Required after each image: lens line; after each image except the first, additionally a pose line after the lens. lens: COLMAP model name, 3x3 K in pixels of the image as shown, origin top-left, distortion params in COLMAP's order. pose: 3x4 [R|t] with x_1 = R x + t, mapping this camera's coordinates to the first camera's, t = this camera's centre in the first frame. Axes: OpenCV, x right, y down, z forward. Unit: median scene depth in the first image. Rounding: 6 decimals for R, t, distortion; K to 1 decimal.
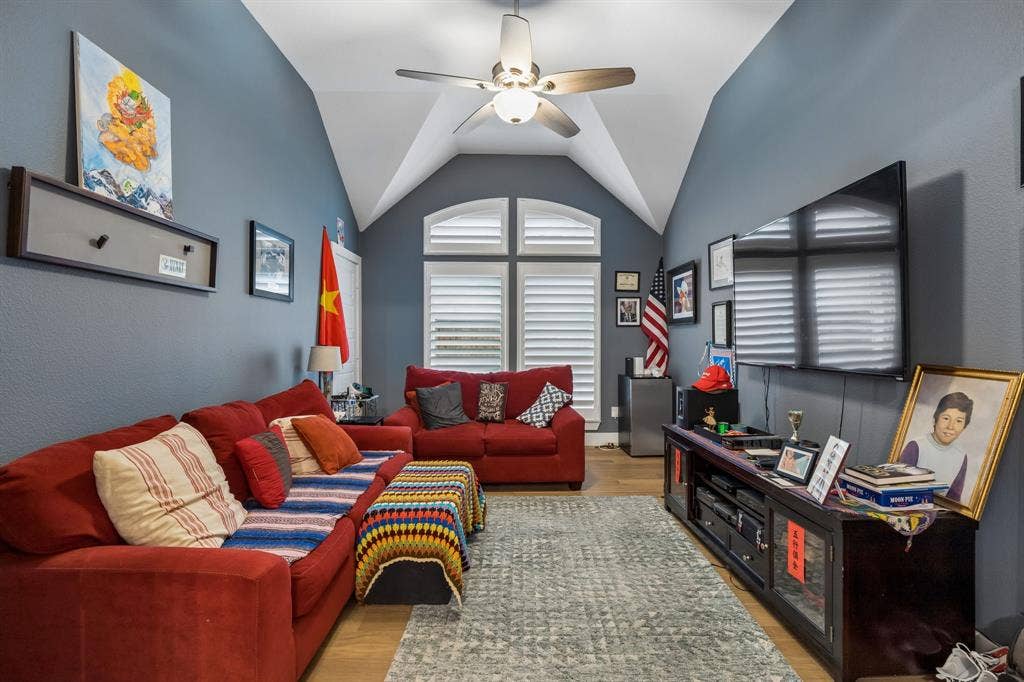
lens RADIAL K [[469.1, 0, 511.4], [0, 469.1, 336.8], [0, 0, 1]] dist [0.000397, 0.000099]
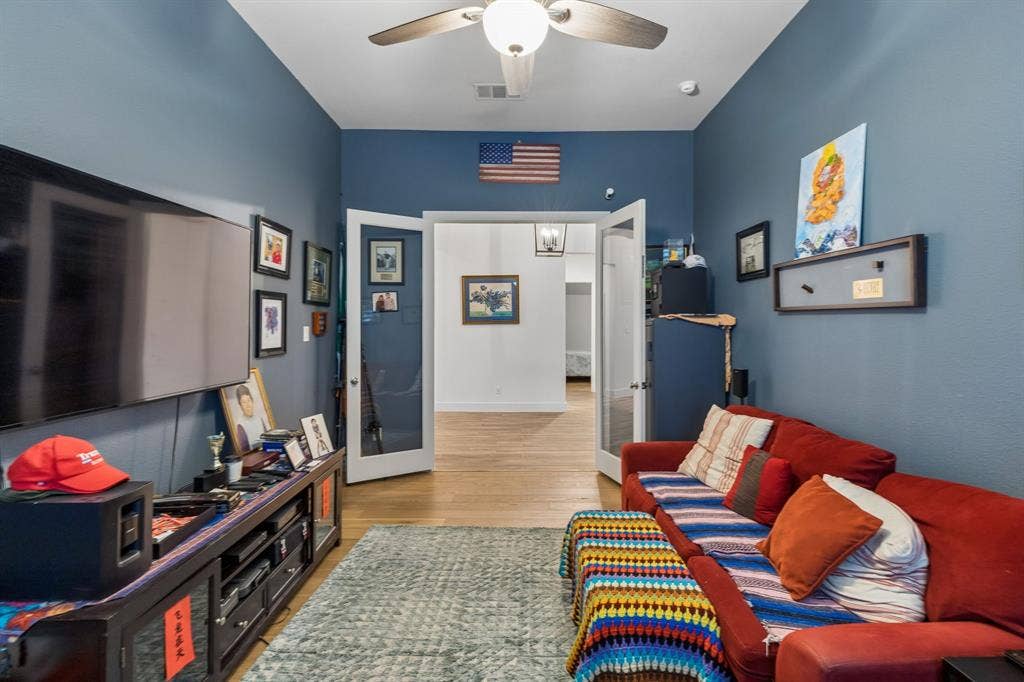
lens RADIAL K [[469.1, 0, 512.4], [0, 469.1, 334.9], [0, 0, 1]] dist [0.000397, 0.000099]
pose [[-0.999688, -0.006912, 0.023988, -0.004581], [-0.006486, 0.999821, 0.017758, -0.074055], [-0.024106, 0.017597, -0.999555, 2.236327]]
